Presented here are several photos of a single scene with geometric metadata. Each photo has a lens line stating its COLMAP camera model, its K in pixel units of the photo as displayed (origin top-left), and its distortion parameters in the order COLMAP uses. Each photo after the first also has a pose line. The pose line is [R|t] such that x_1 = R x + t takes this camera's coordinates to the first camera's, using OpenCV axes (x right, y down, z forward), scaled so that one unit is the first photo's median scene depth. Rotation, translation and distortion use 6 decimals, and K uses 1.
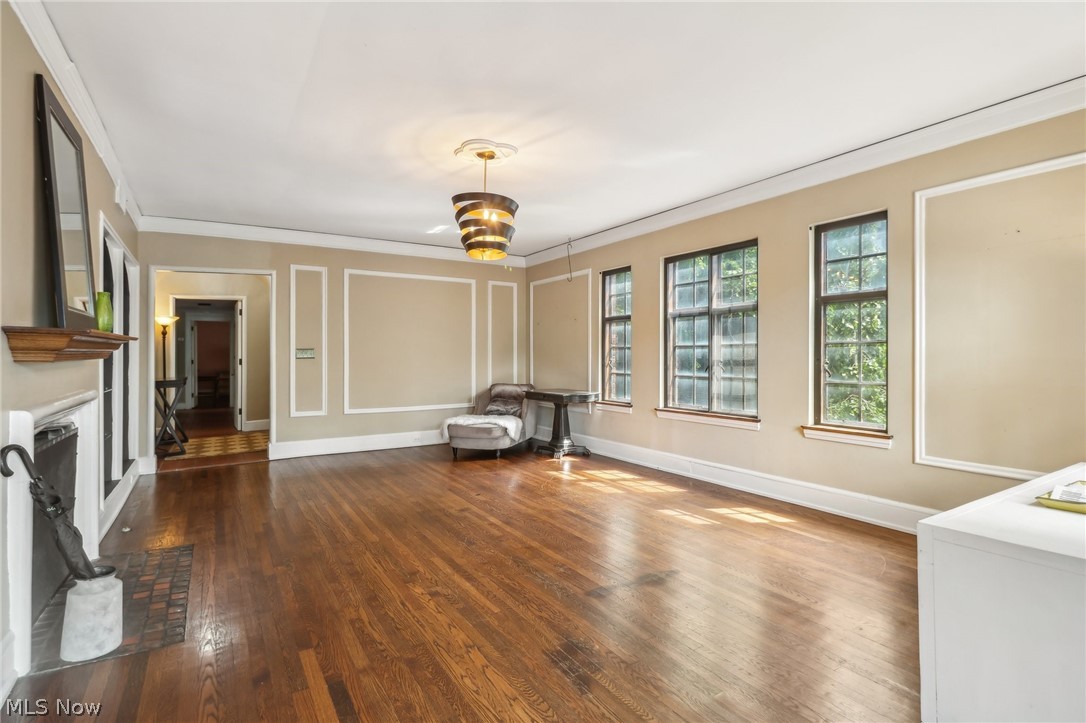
lens RADIAL K [[525.1, 0, 545.3], [0, 525.1, 359.0], [0, 0, 1]] dist [0.004851, -0.001986]
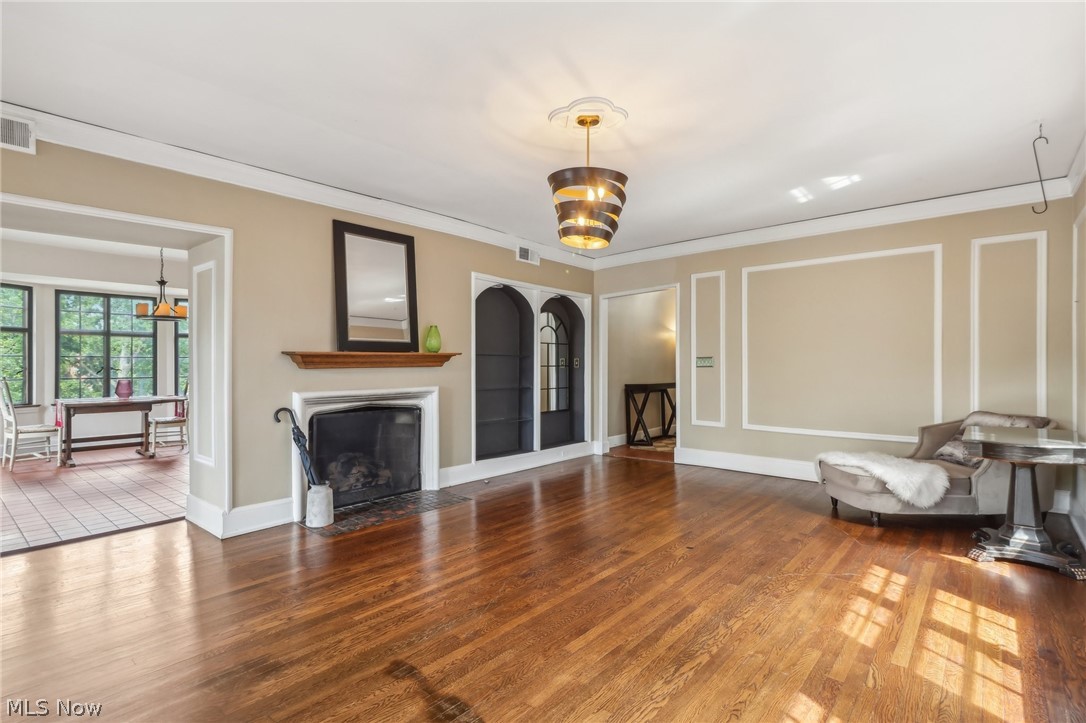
lens RADIAL K [[525.1, 0, 544.3], [0, 525.1, 363.1], [0, 0, 1]] dist [0.004851, -0.001986]
pose [[0.286578, -0.002476, -0.958054, 0.415872], [-0.003976, 0.999985, -0.003774, -0.003760], [0.958049, 0.004890, 0.286564, 0.446104]]
